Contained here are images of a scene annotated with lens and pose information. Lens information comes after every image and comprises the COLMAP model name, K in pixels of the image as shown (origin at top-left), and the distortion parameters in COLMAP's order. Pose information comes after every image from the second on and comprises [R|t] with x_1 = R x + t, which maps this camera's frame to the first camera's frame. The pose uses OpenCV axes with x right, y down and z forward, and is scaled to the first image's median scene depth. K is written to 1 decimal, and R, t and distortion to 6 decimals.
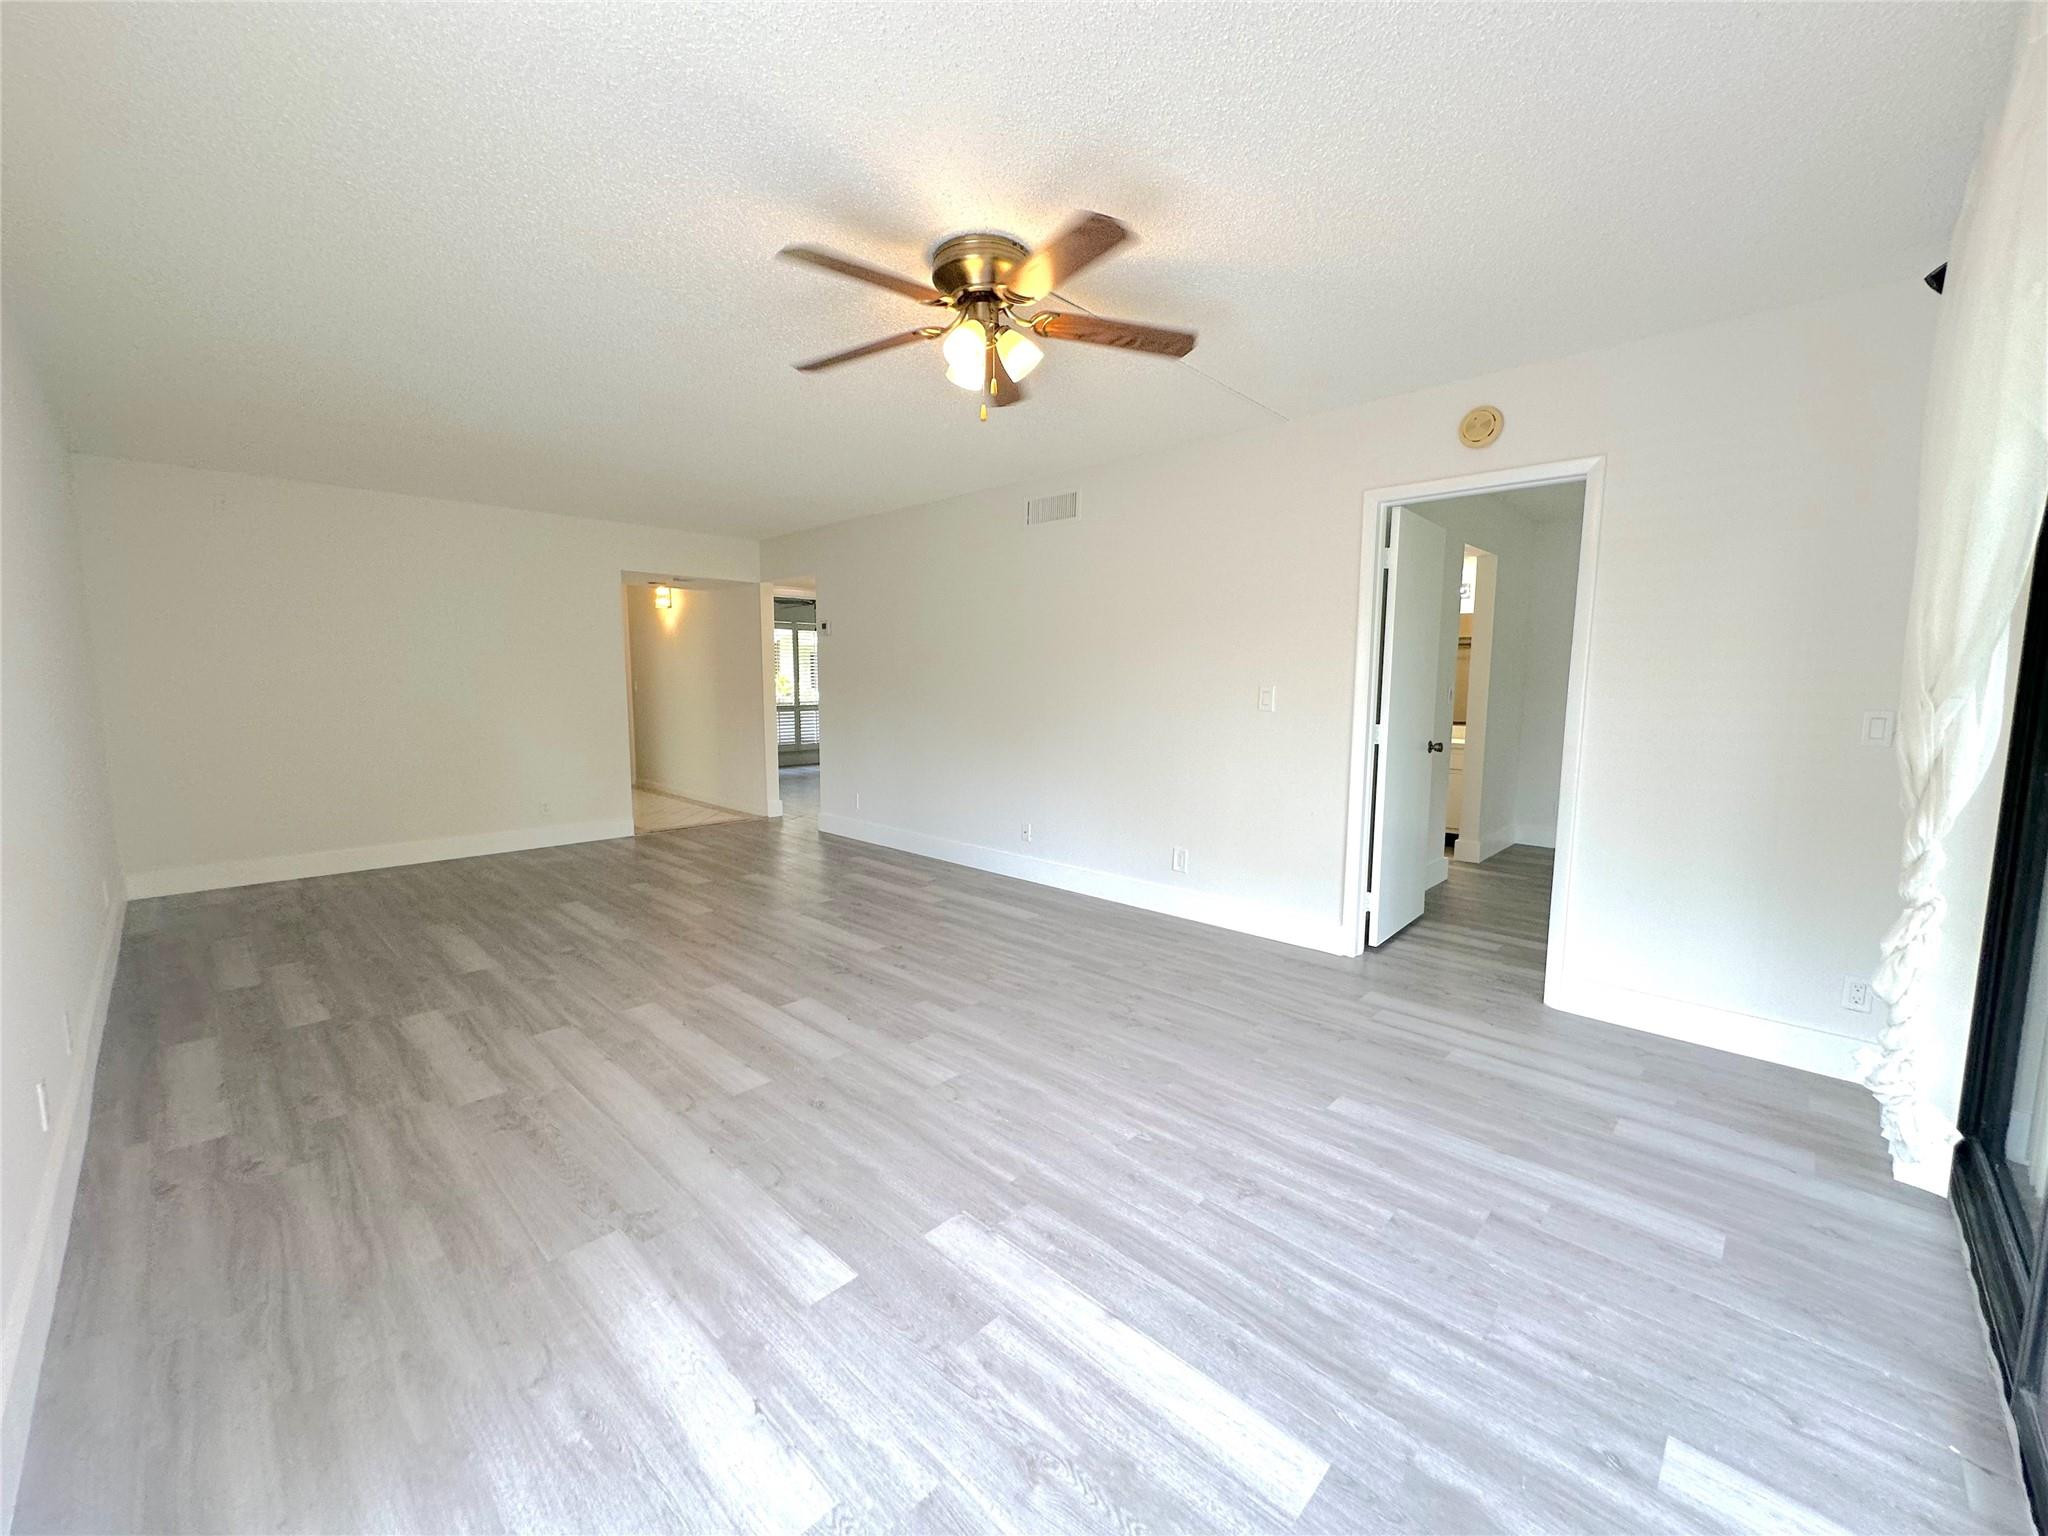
lens RADIAL K [[820.7, 0, 1022.0], [0, 820.7, 768.4], [0, 0, 1]] dist [-0.001194, 0.001076]
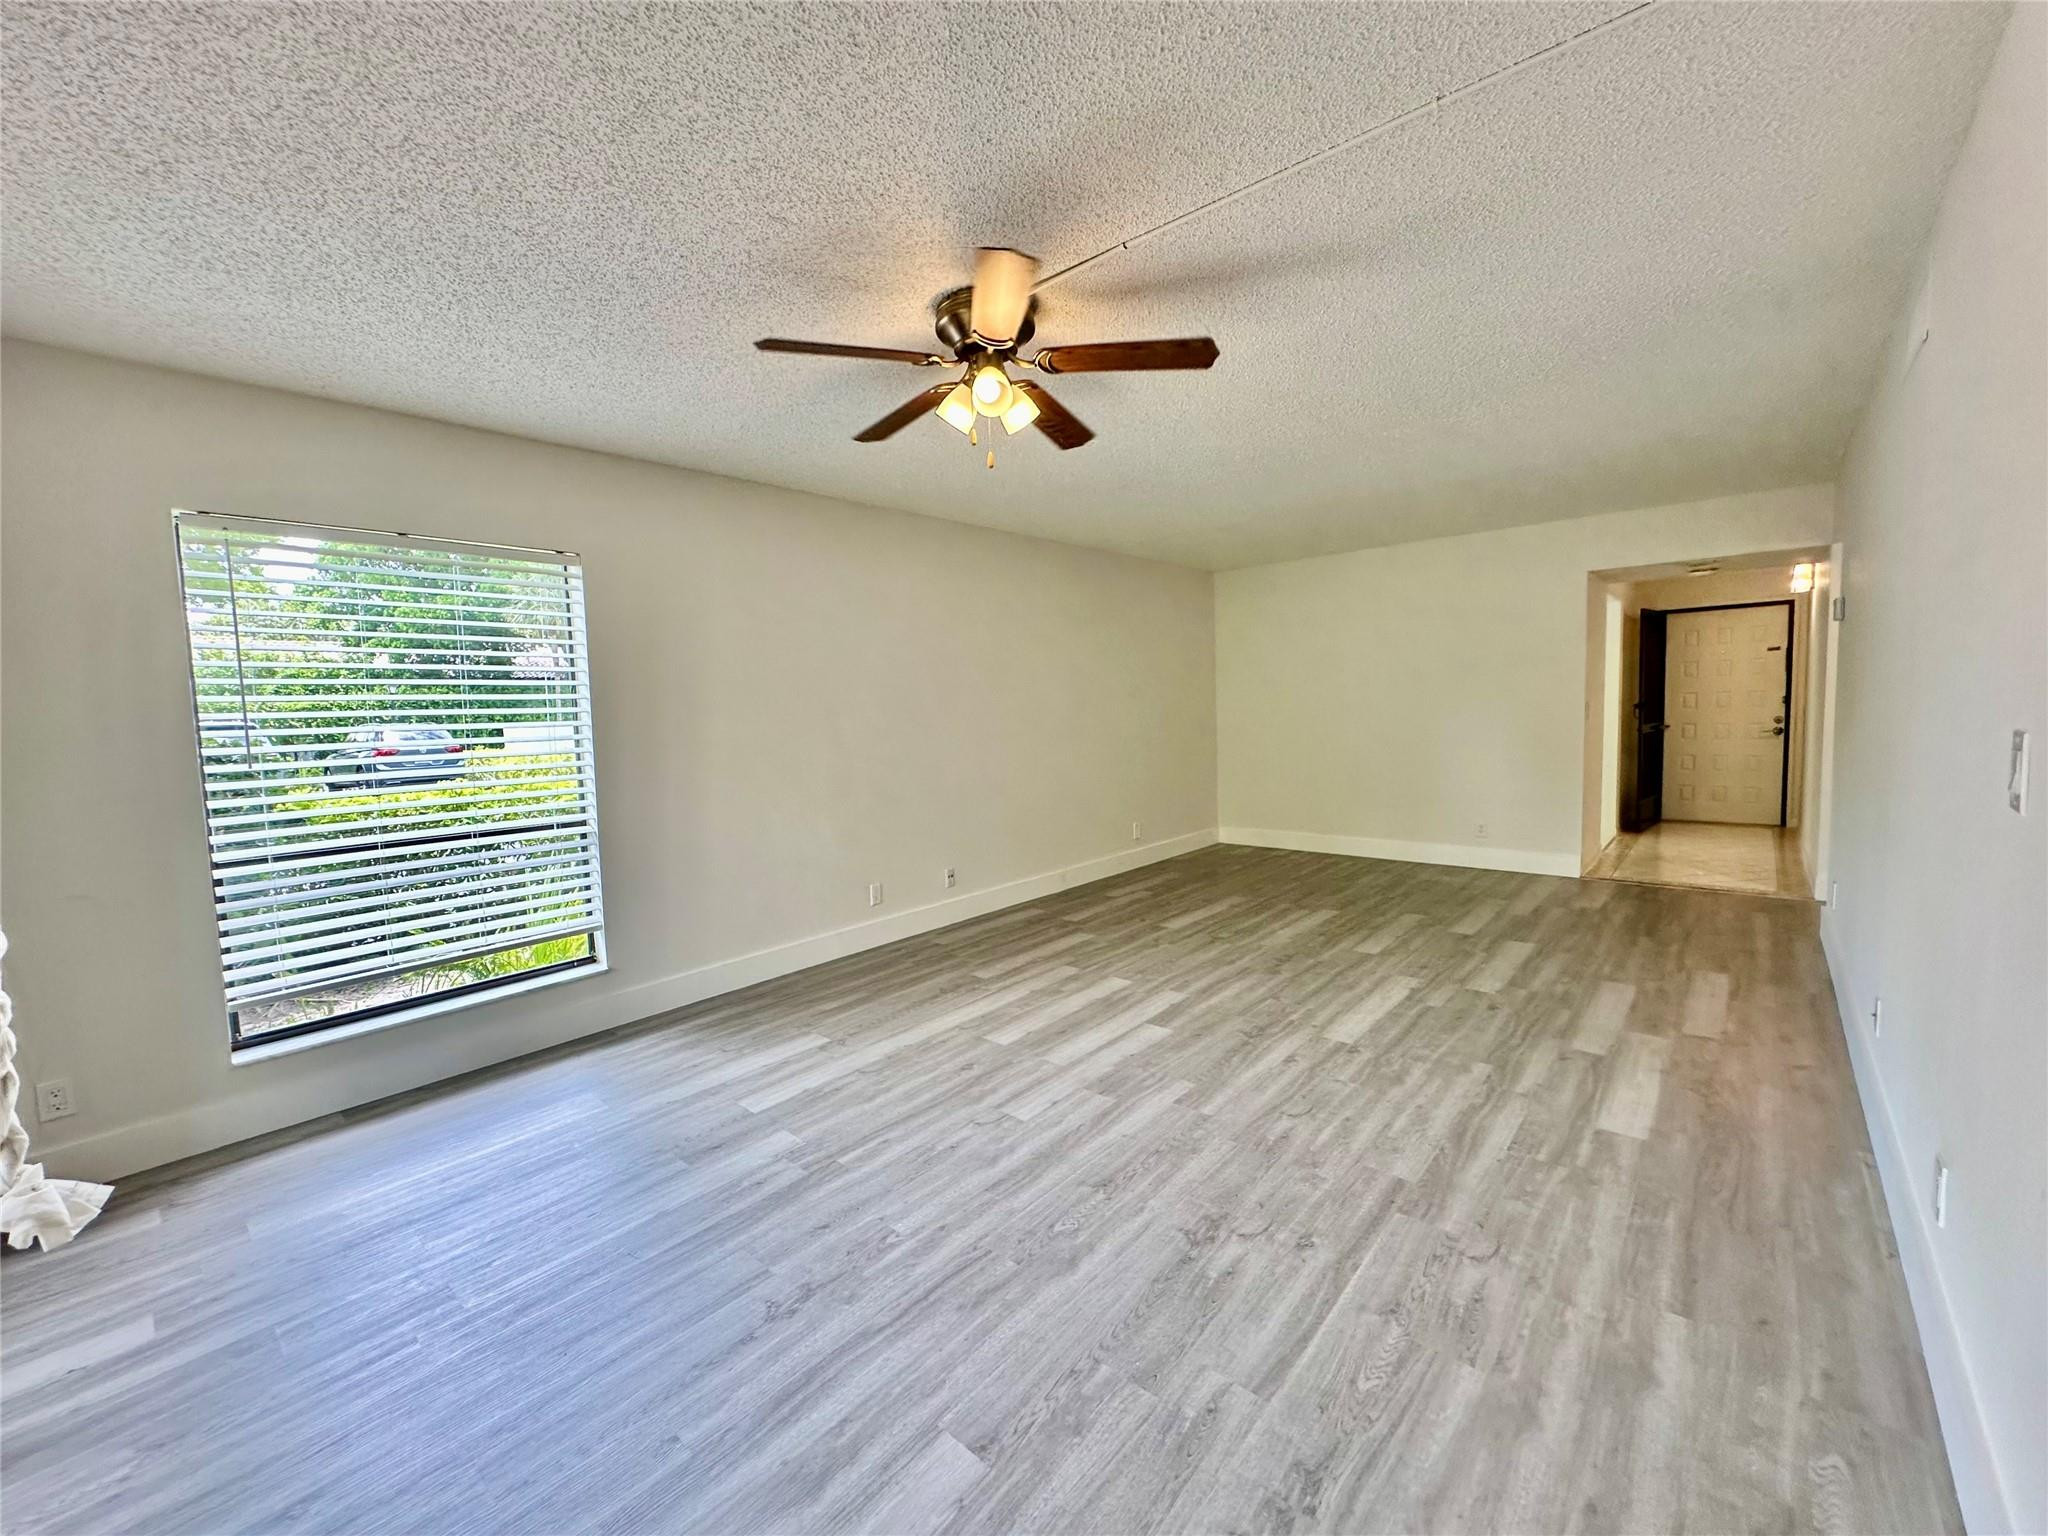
lens RADIAL K [[820.7, 0, 1019.8], [0, 820.7, 776.4], [0, 0, 1]] dist [-0.001194, 0.001076]
pose [[0.040601, 0.082076, -0.995799, 0.672755], [-0.075303, 0.994038, 0.078860, -0.090942], [0.996334, 0.071784, 0.046540, 0.704545]]
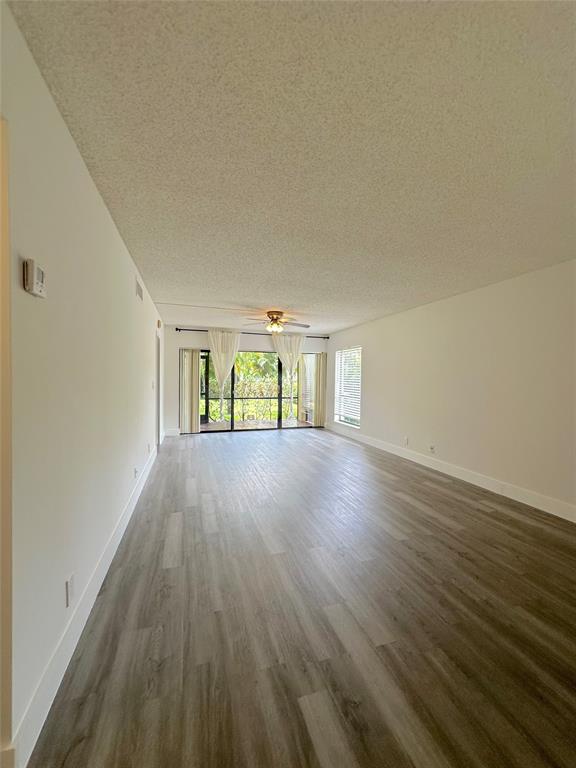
lens RADIAL K [[308.5, 0, 288.2], [0, 308.5, 377.1], [0, 0, 1]] dist [-0.002382, 0.000458]
pose [[-0.882354, -0.013306, 0.470399, -0.842538], [0.037034, 0.994537, 0.097598, -0.246405], [-0.469128, 0.103537, -0.877040, 2.078581]]
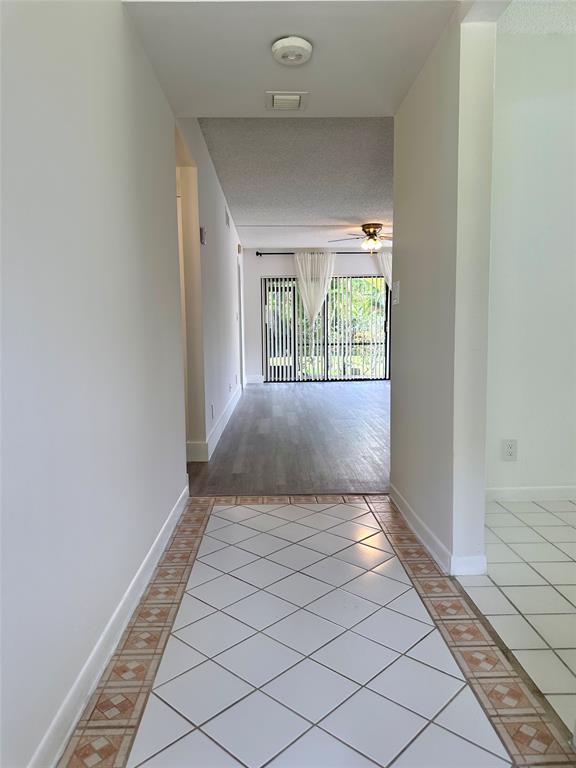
lens RADIAL K [[542.3, 0, 286.2], [0, 542.3, 388.3], [0, 0, 1]] dist [0.014310, -0.000225]
pose [[-0.715783, -0.066529, 0.695146, -1.411314], [0.085160, 0.979706, 0.181451, -0.197605], [-0.693110, 0.189079, -0.695591, 2.653027]]
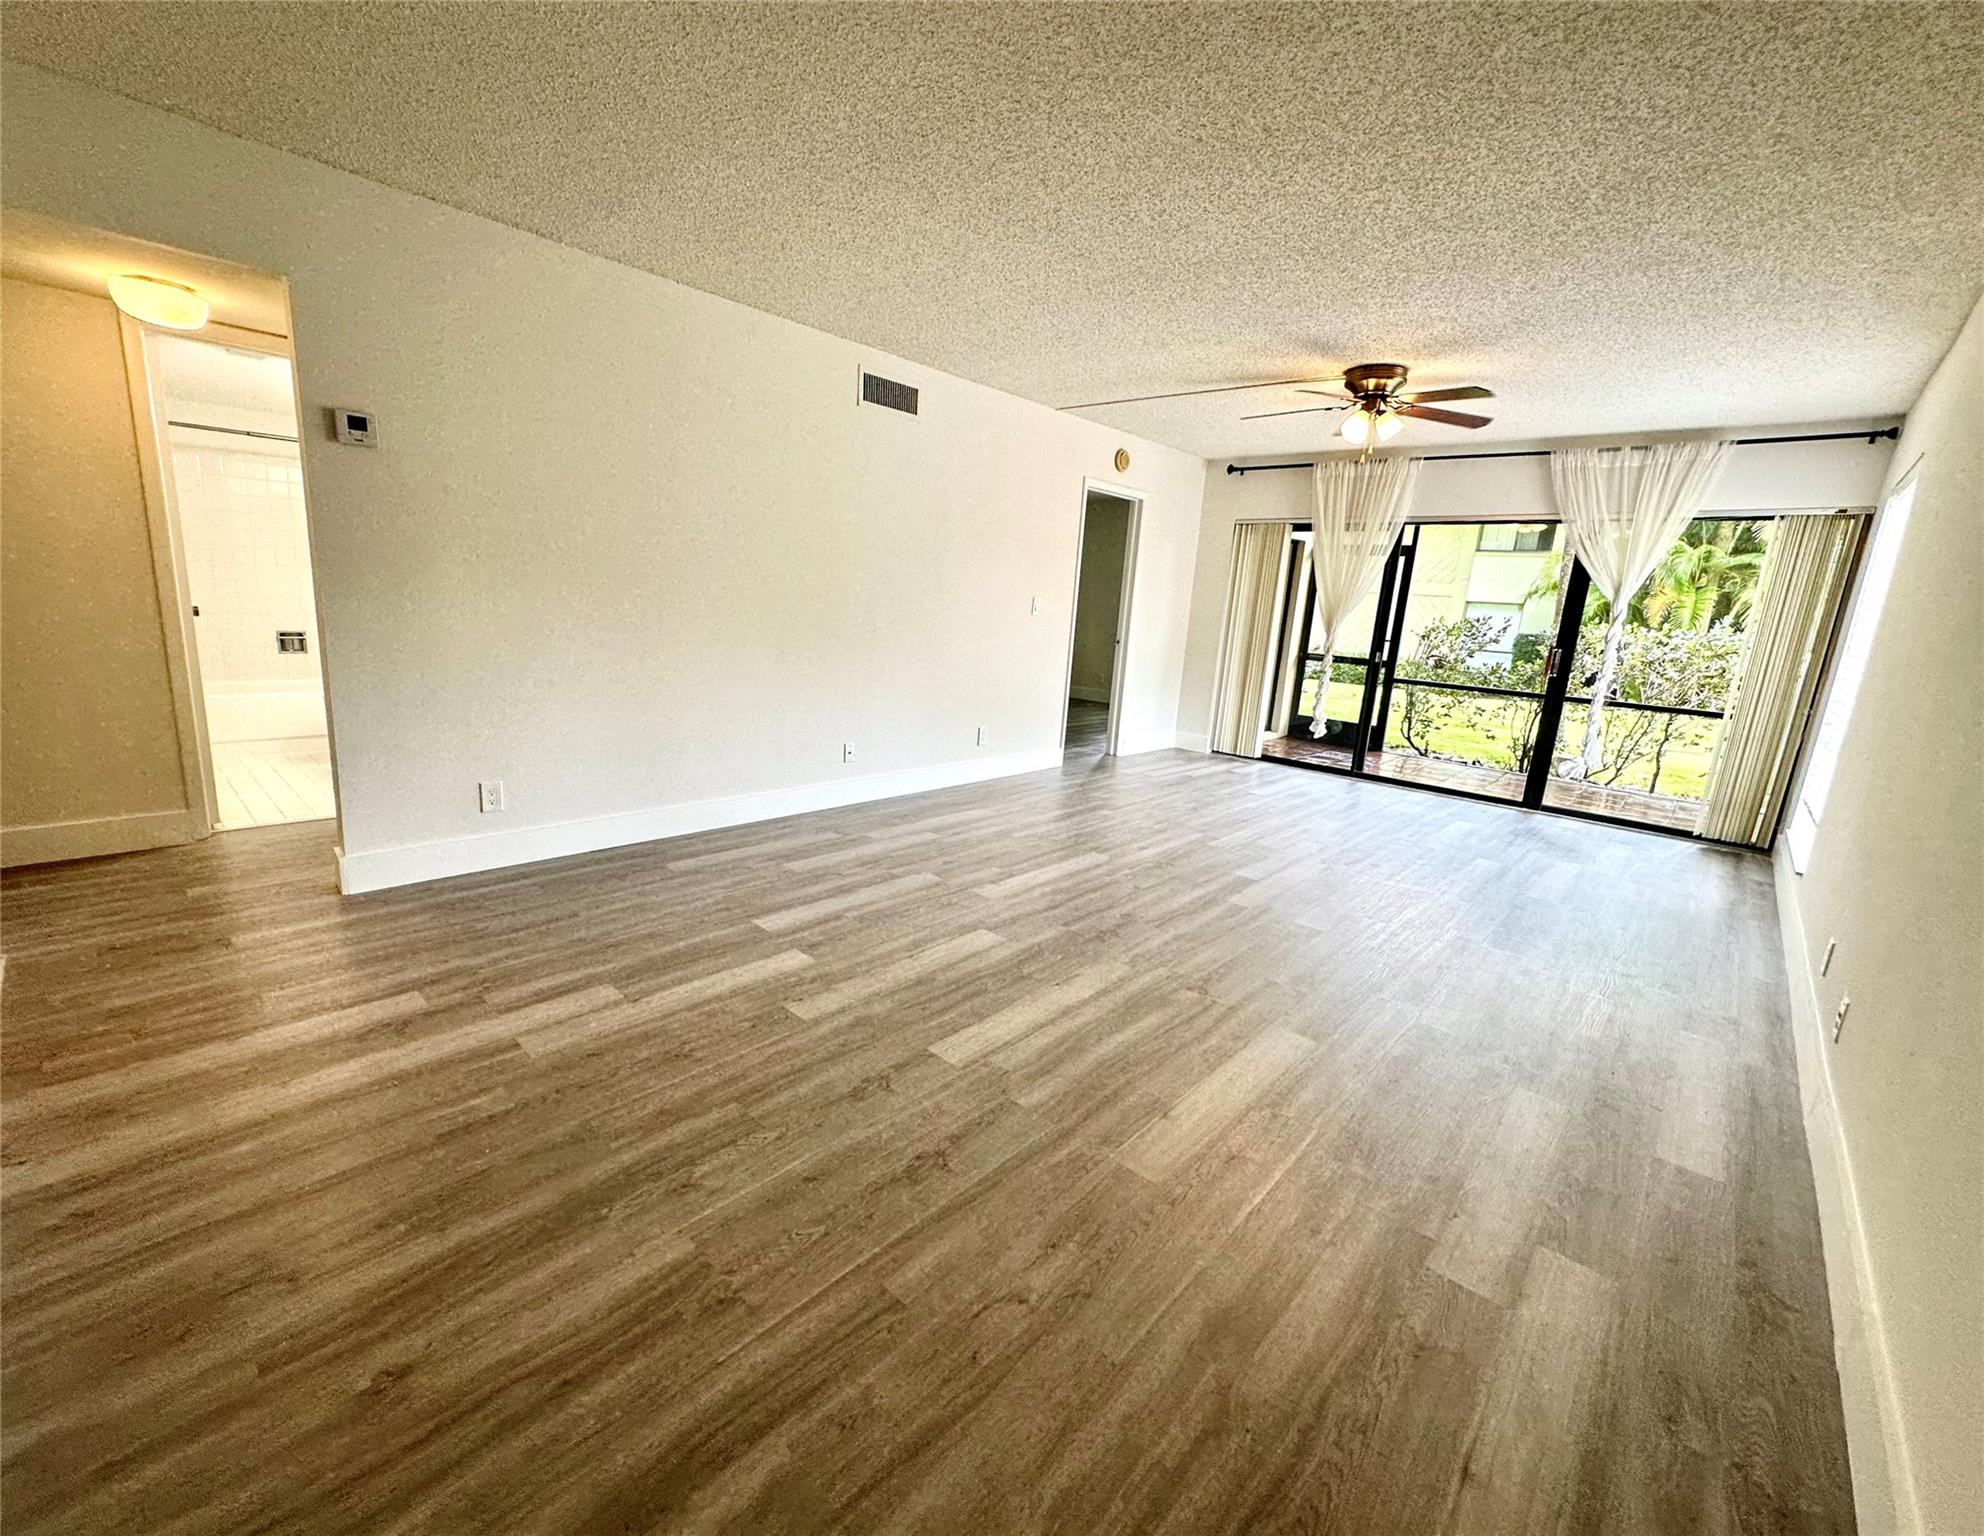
lens RADIAL K [[820.9, 0, 955.9], [0, 820.9, 771.6], [0, 0, 1]] dist [-0.003056, 0.000023]
pose [[-0.006490, -0.217363, 0.976069, -1.329707], [0.047544, 0.974919, 0.217422, -0.139656], [-0.998848, 0.047817, 0.004007, 1.320329]]
